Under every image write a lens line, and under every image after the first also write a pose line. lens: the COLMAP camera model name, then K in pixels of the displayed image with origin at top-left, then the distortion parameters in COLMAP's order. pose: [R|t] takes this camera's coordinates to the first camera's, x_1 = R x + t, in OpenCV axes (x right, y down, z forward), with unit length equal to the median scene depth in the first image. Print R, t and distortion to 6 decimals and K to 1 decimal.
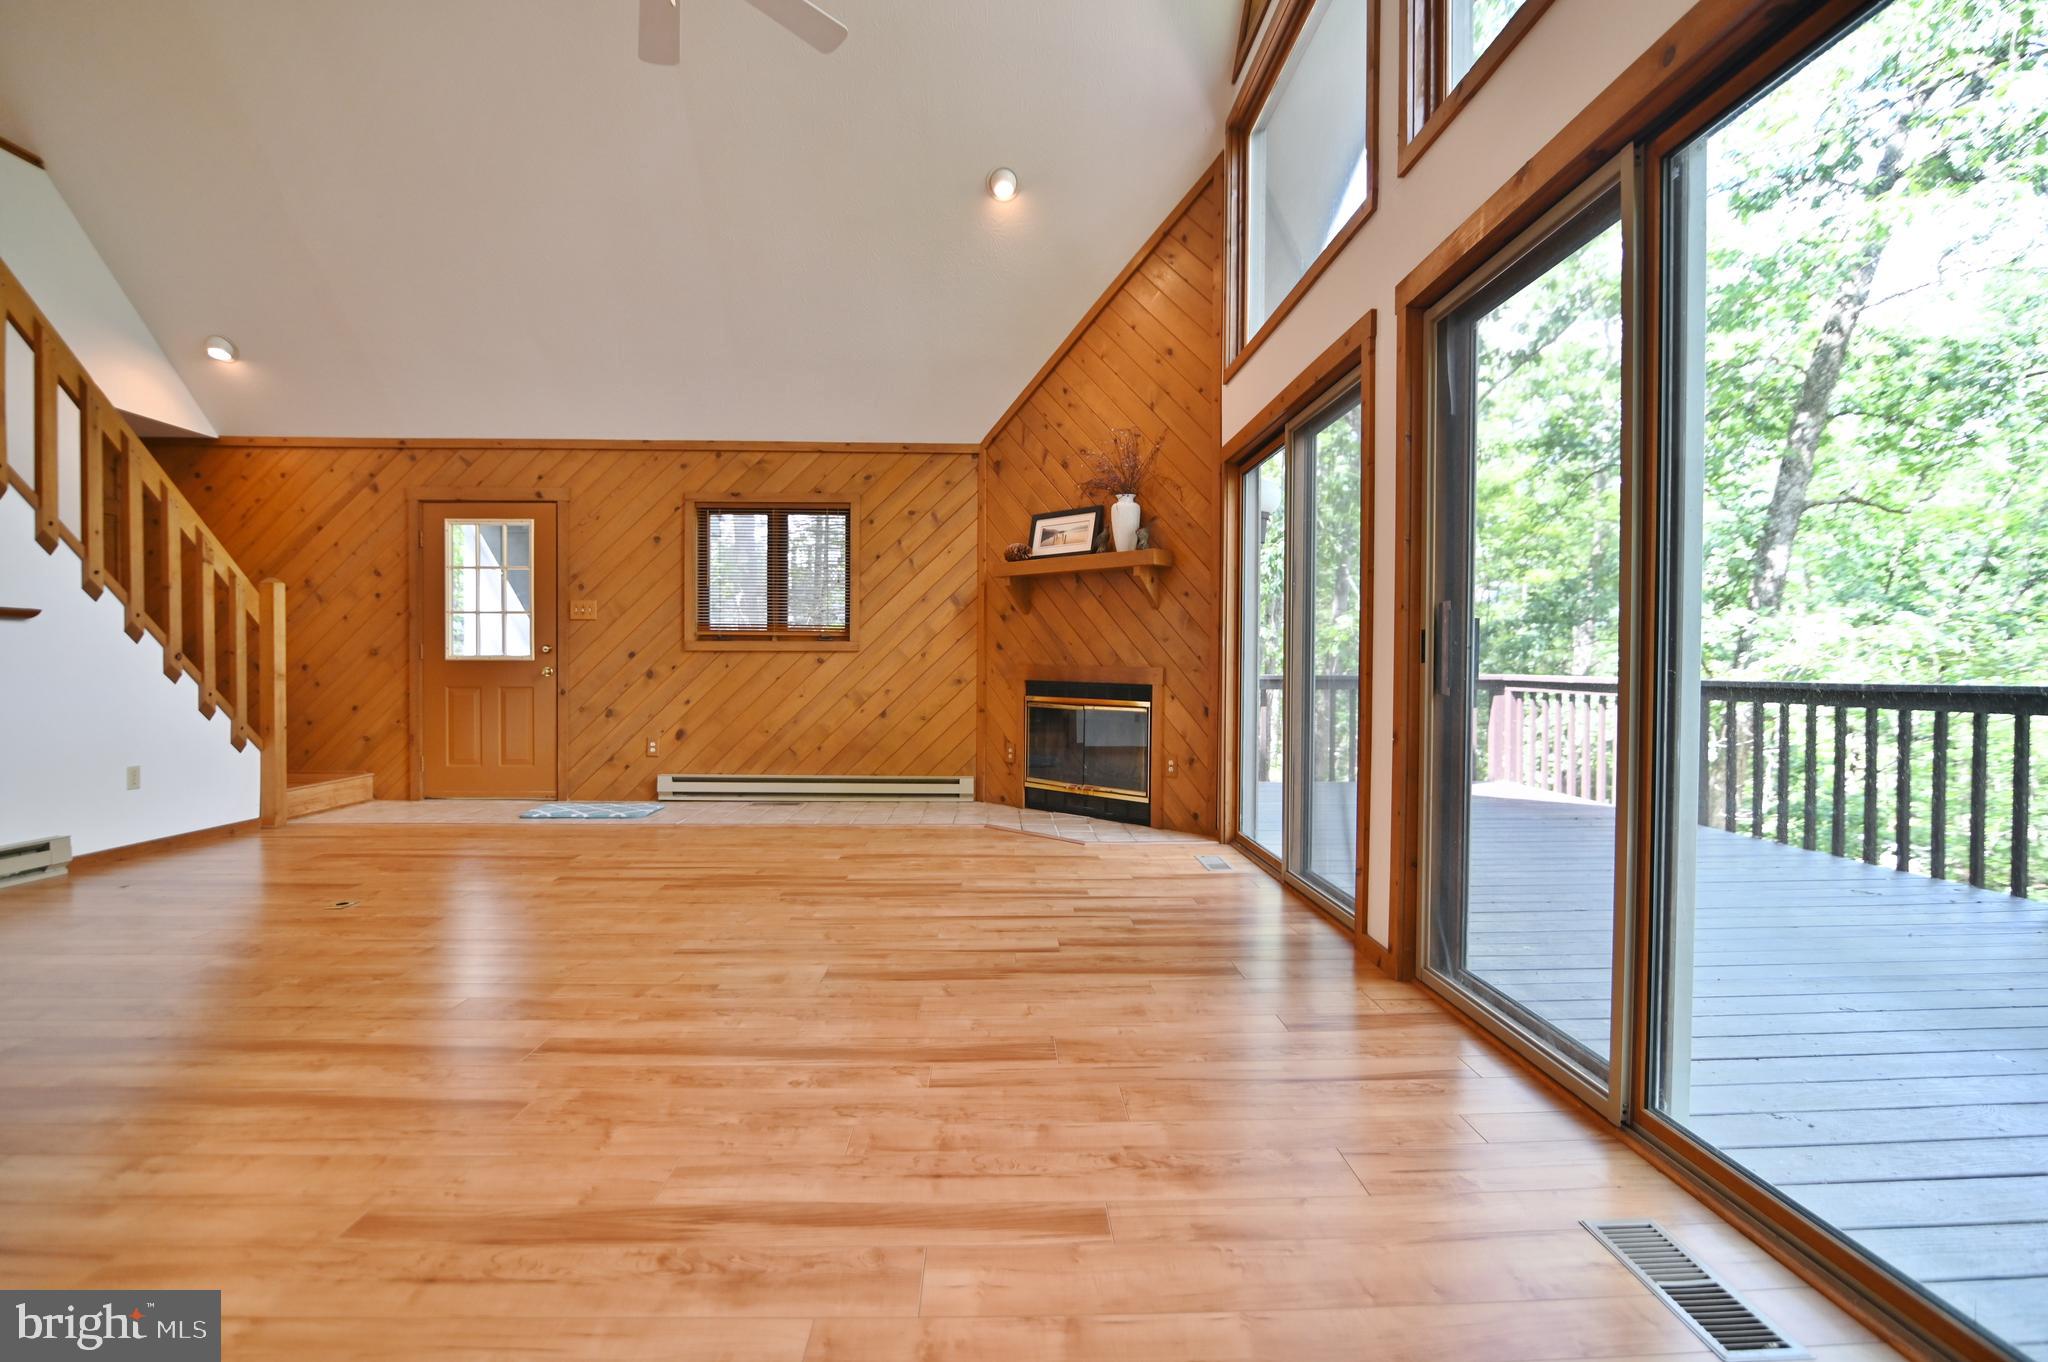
lens RADIAL K [[935.0, 0, 1032.4], [0, 935.0, 679.4], [0, 0, 1]] dist [-0.020771, 0.001911]
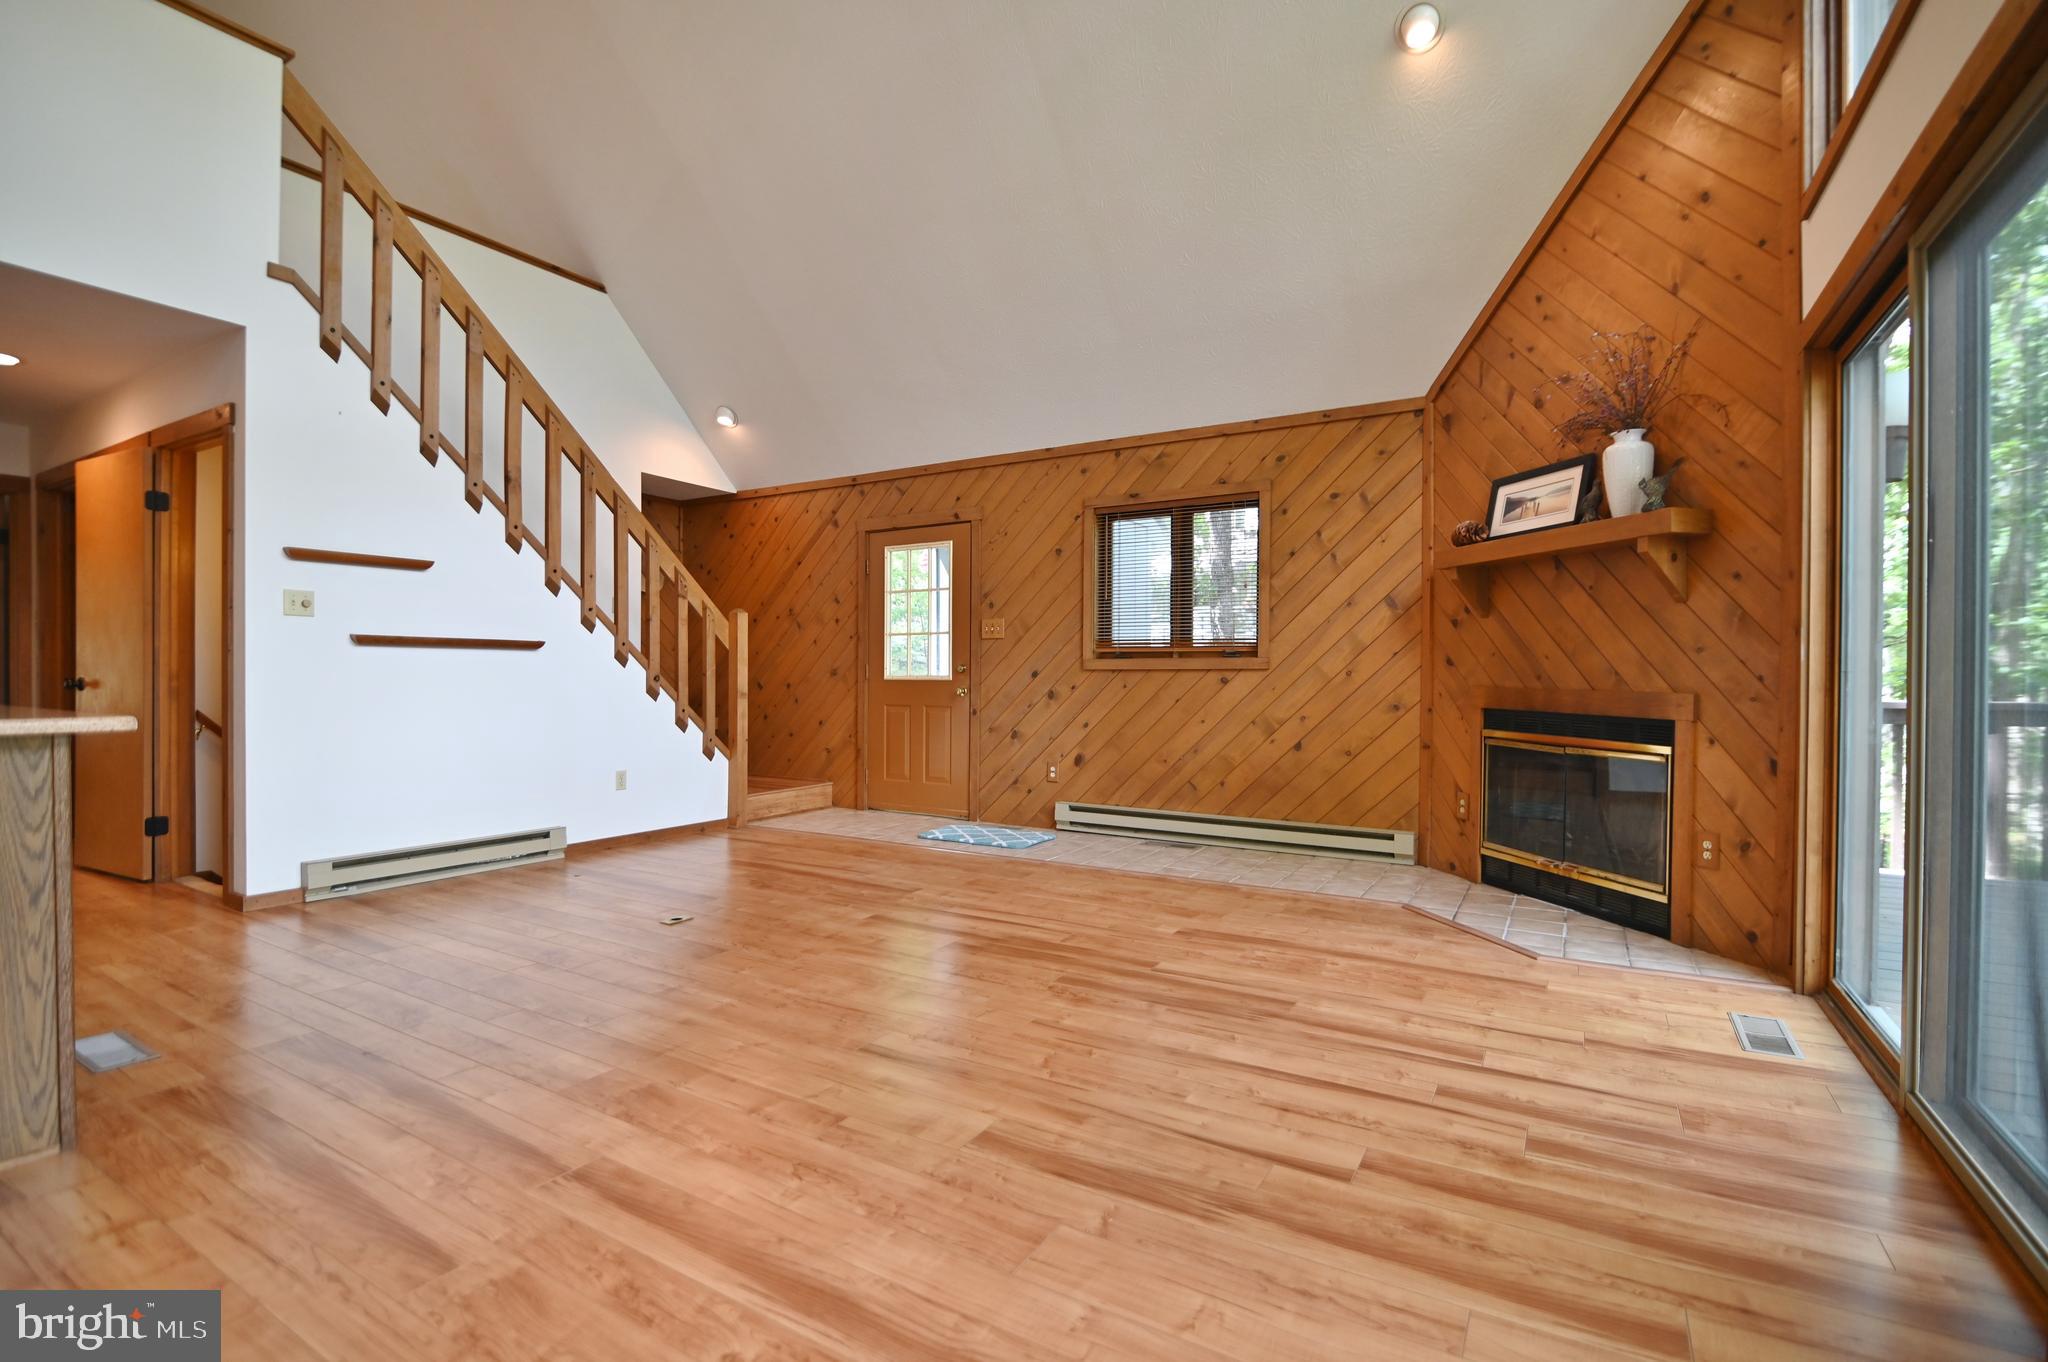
lens RADIAL K [[935.0, 0, 1029.3], [0, 935.0, 683.9], [0, 0, 1]] dist [-0.020771, 0.001911]
pose [[0.838885, 0.002839, -0.544301, 0.091555], [-0.008039, 0.999942, -0.007174, -0.009955], [0.544249, 0.010394, 0.838859, 0.200577]]
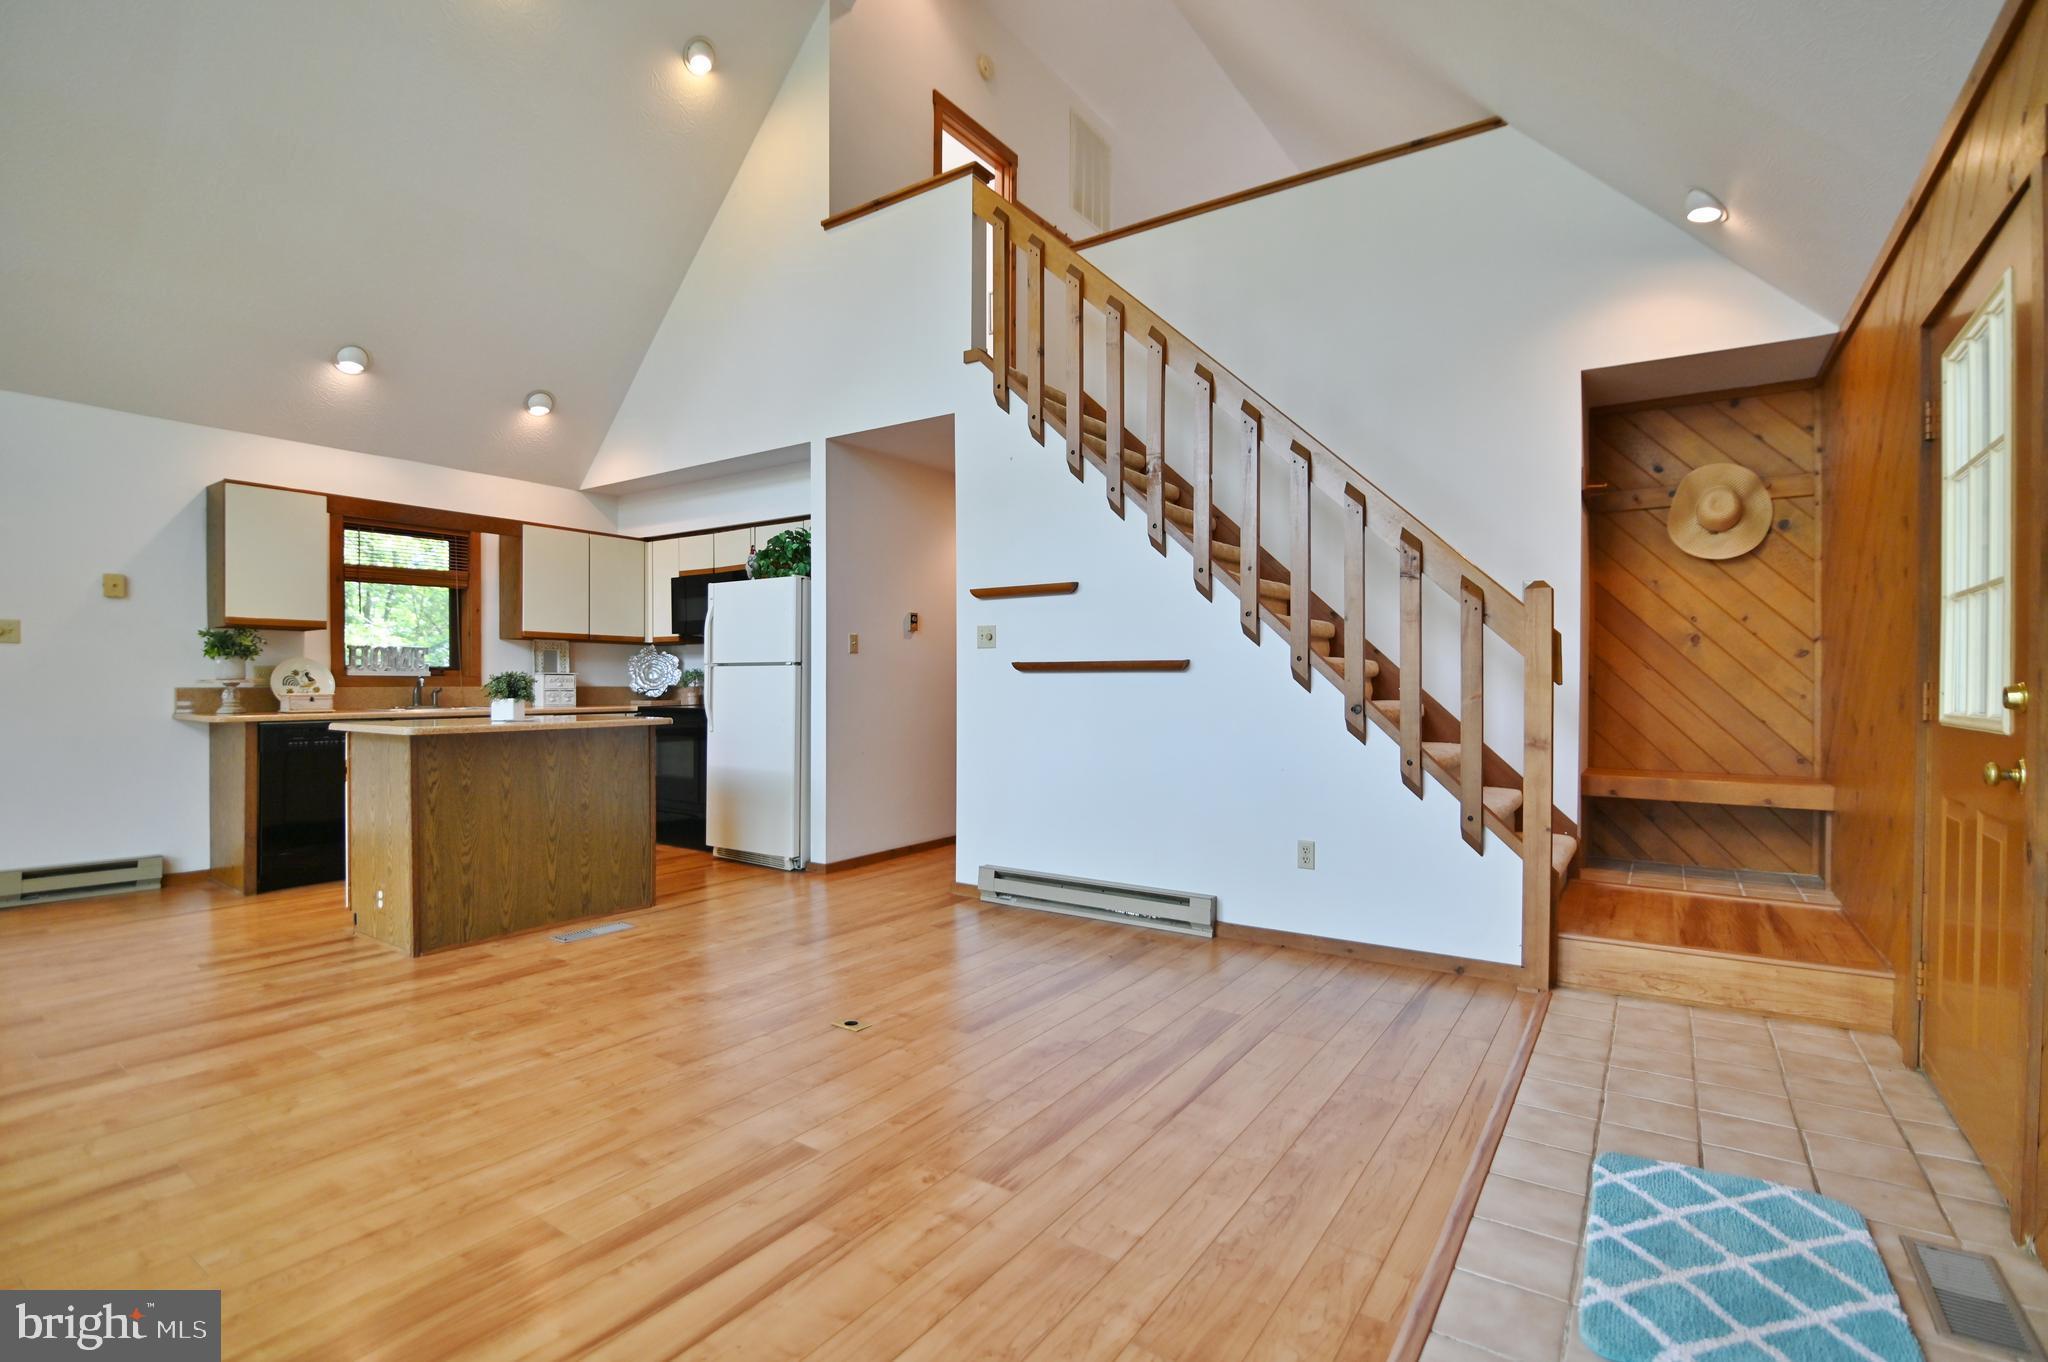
lens RADIAL K [[935.0, 0, 1031.2], [0, 935.0, 700.8], [0, 0, 1]] dist [-0.020771, 0.001911]
pose [[-0.595238, 0.009881, -0.803489, -0.113552], [-0.015809, 0.999587, 0.024005, -0.035698], [0.803394, 0.026991, -0.594836, 0.956925]]
